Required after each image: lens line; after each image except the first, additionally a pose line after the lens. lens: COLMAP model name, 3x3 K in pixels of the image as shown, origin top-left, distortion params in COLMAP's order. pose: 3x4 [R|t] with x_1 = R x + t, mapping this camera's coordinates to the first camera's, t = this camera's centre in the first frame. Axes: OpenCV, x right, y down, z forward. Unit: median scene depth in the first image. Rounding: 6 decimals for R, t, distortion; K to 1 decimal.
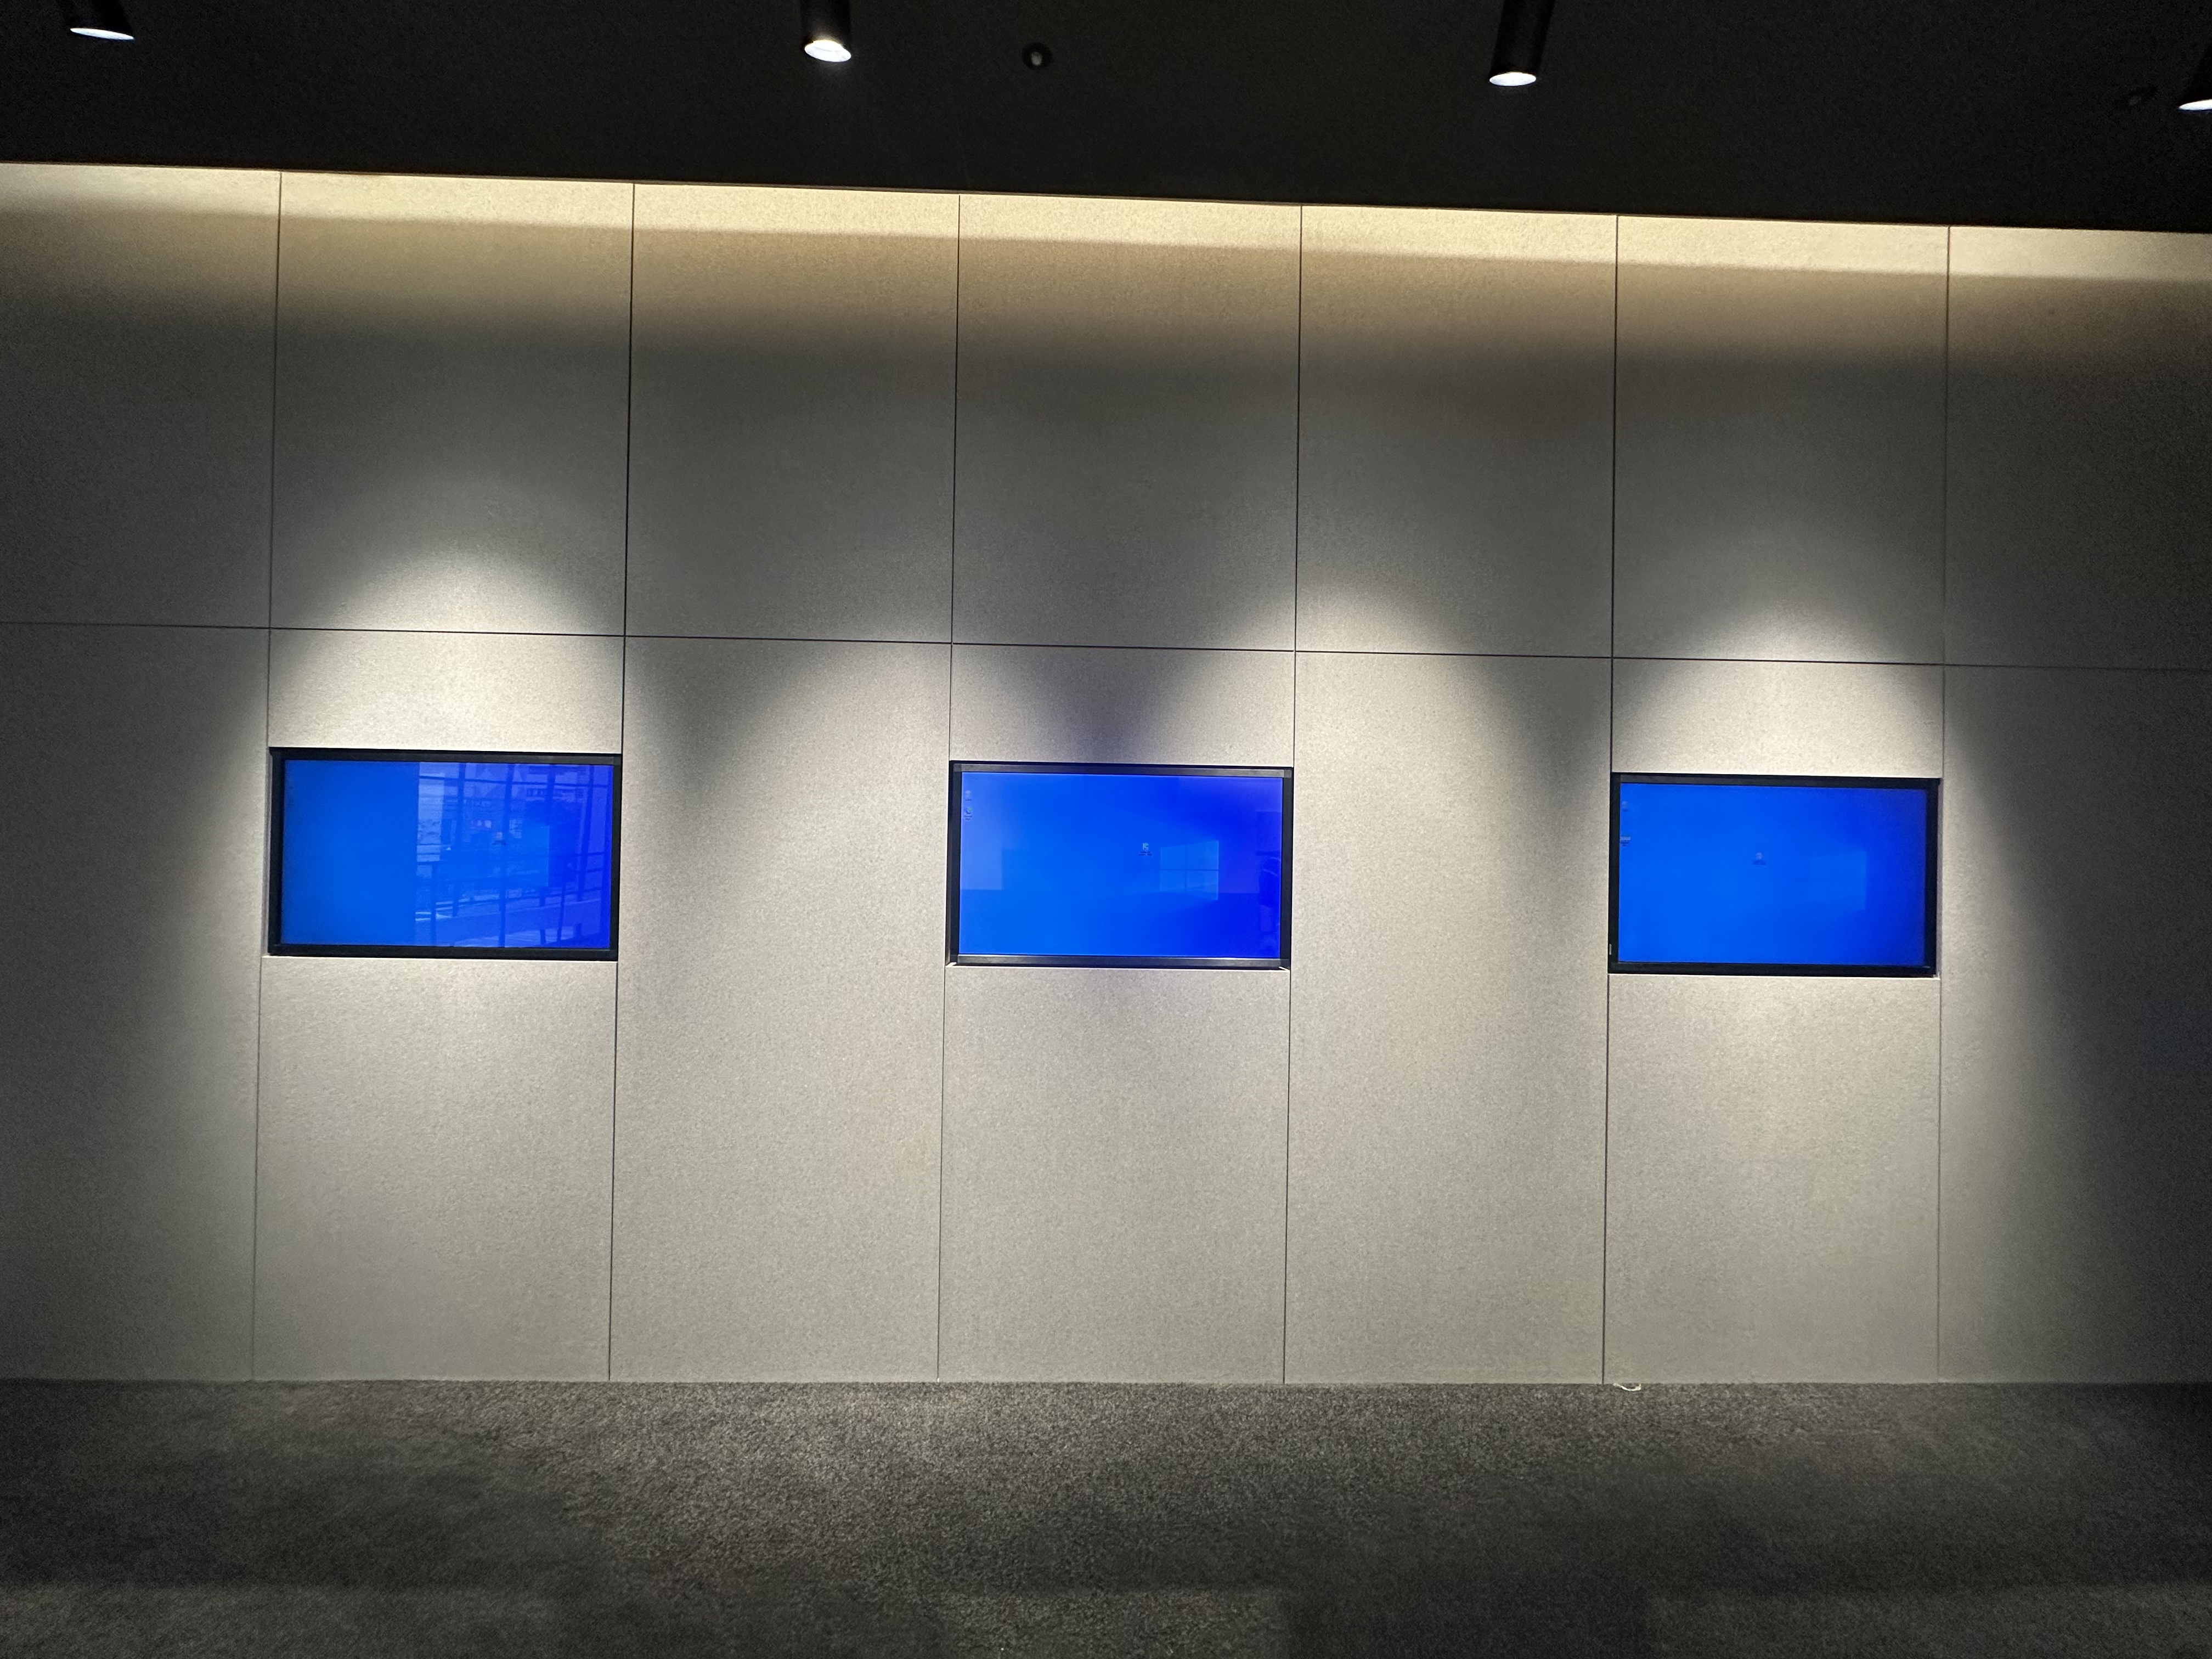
lens RADIAL K [[887.5, 0, 1104.5], [0, 887.5, 829.6], [0, 0, 1]] dist [-0.004032, -0.000478]
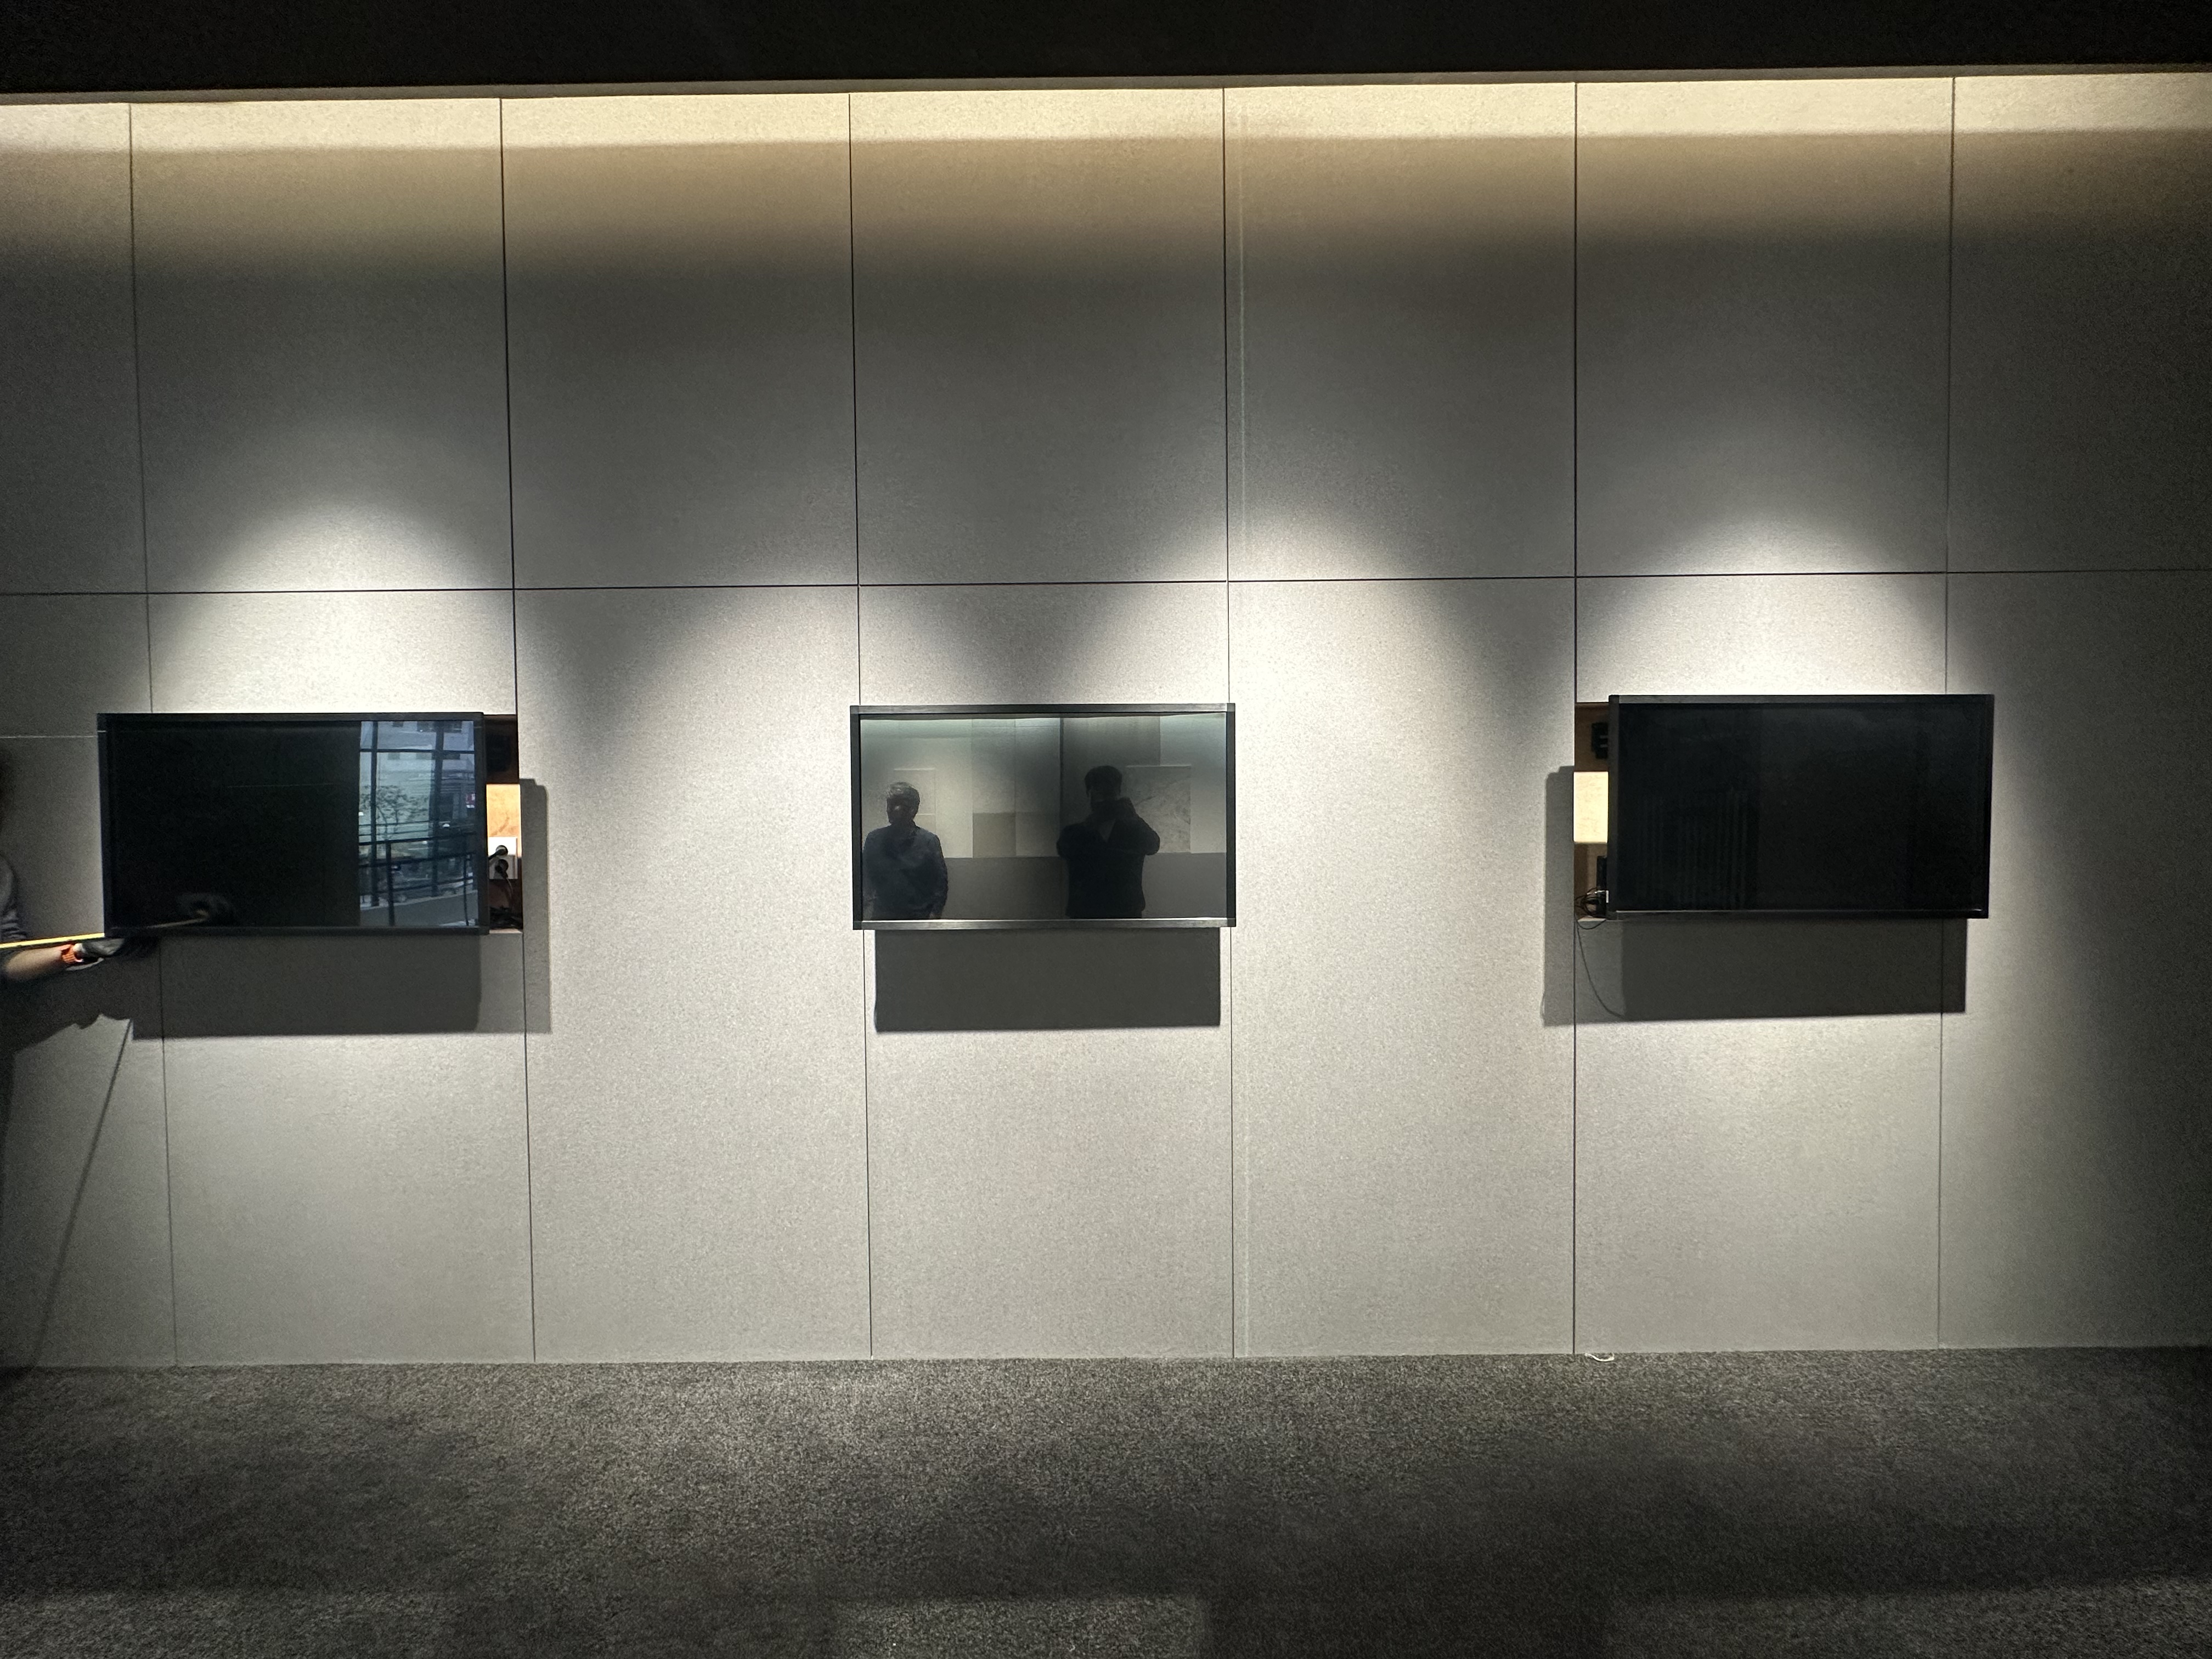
lens RADIAL K [[887.5, 0, 1106.9], [0, 887.5, 830.0], [0, 0, 1]] dist [-0.004032, -0.000478]
pose [[0.999279, -0.026920, -0.026779, 0.108383], [0.027781, 0.999091, 0.032335, 0.025059], [0.025885, -0.033056, 0.999118, 0.064669]]
